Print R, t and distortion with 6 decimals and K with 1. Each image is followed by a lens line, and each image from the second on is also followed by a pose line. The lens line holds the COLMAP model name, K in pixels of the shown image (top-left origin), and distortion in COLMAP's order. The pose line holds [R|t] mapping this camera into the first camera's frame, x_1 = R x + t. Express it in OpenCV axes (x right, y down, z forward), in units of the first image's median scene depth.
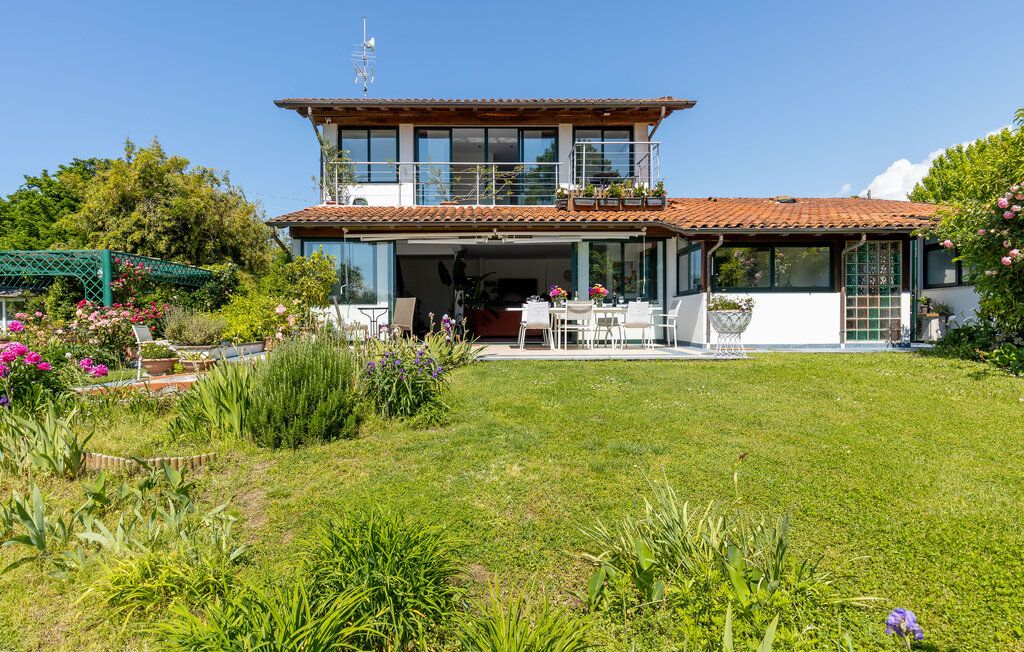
lens RADIAL K [[582.9, 0, 512.0], [0, 582.9, 326.0], [0, 0, 1]] dist [-0.001585, -0.000179]
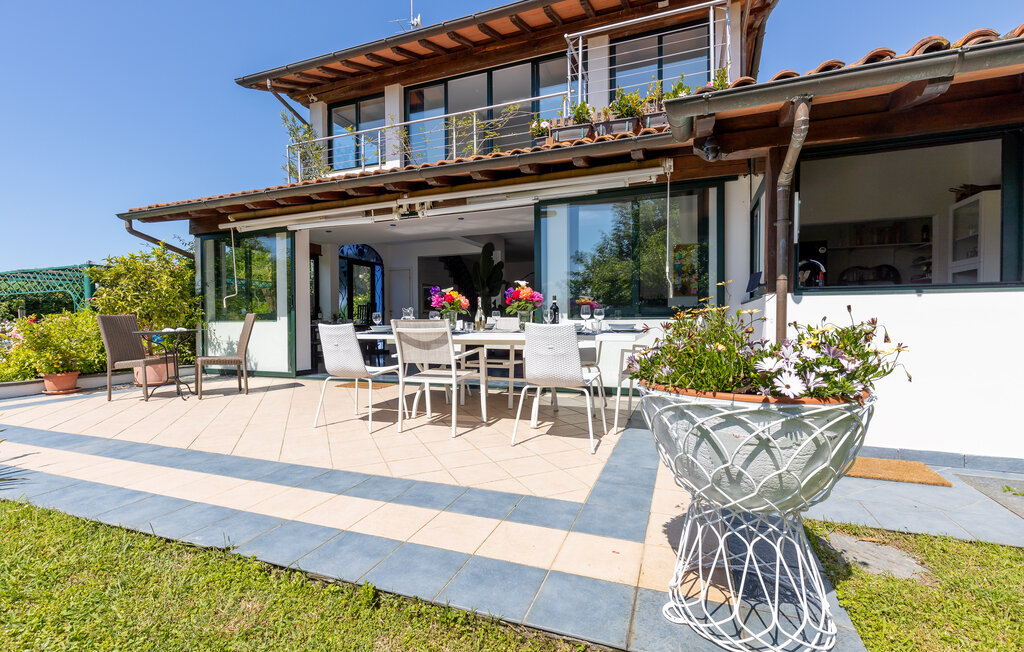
lens RADIAL K [[466.8, 0, 512.0], [0, 466.8, 326.0], [0, 0, 1]] dist [0.001662, 0.000096]
pose [[0.915695, 0.006106, -0.401827, 0.301298], [-0.004529, 0.999978, 0.004876, -0.038644], [0.401848, -0.002646, 0.915703, 0.677030]]
